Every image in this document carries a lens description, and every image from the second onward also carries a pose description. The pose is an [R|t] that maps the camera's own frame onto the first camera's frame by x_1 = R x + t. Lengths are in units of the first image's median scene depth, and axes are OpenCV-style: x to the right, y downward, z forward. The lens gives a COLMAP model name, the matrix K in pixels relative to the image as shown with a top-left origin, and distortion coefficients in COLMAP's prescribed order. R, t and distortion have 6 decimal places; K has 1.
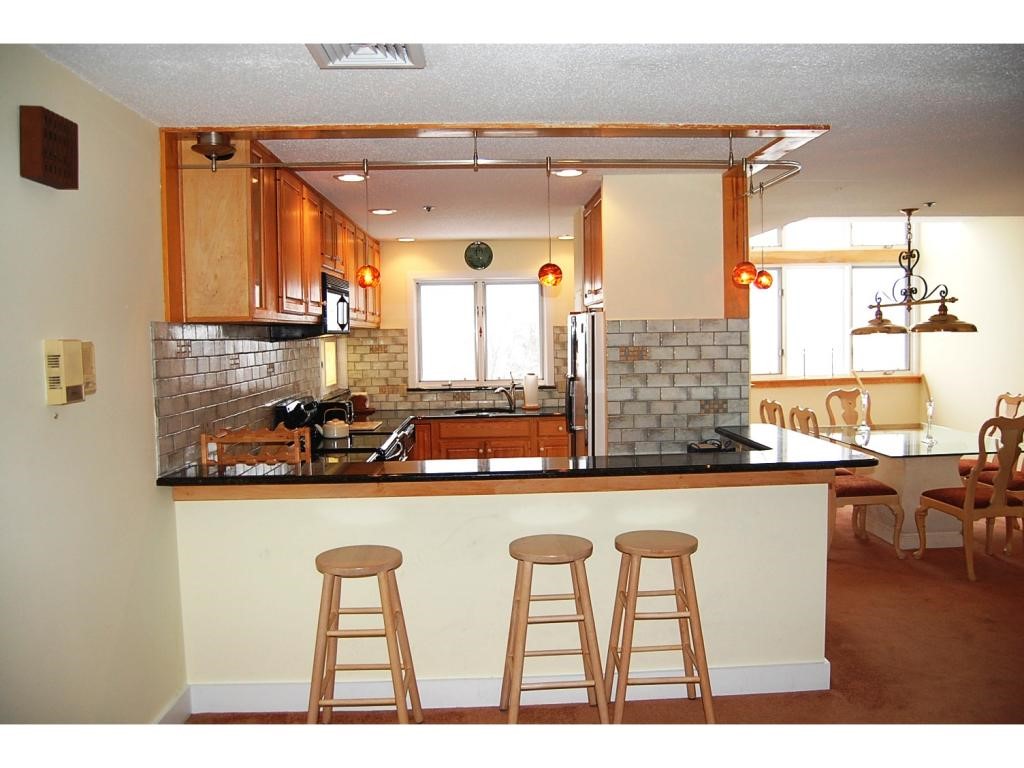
lens RADIAL K [[807.7, 0, 514.0], [0, 807.7, 381.7], [0, 0, 1]] dist [-0.028596, 0.003670]
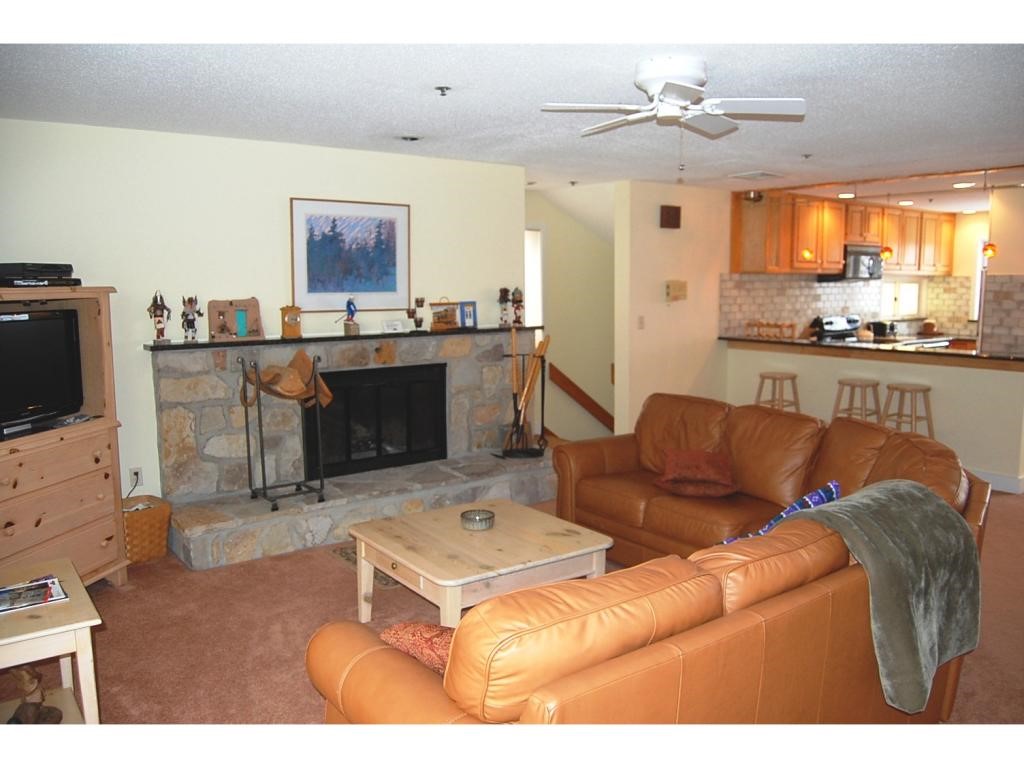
lens RADIAL K [[807.7, 0, 508.4], [0, 807.7, 381.6], [0, 0, 1]] dist [-0.028596, 0.003670]
pose [[0.558807, 0.122068, -0.820264, 0.566589], [-0.059323, 0.992458, 0.107279, 0.013288], [0.827173, -0.011288, 0.561834, -0.421102]]
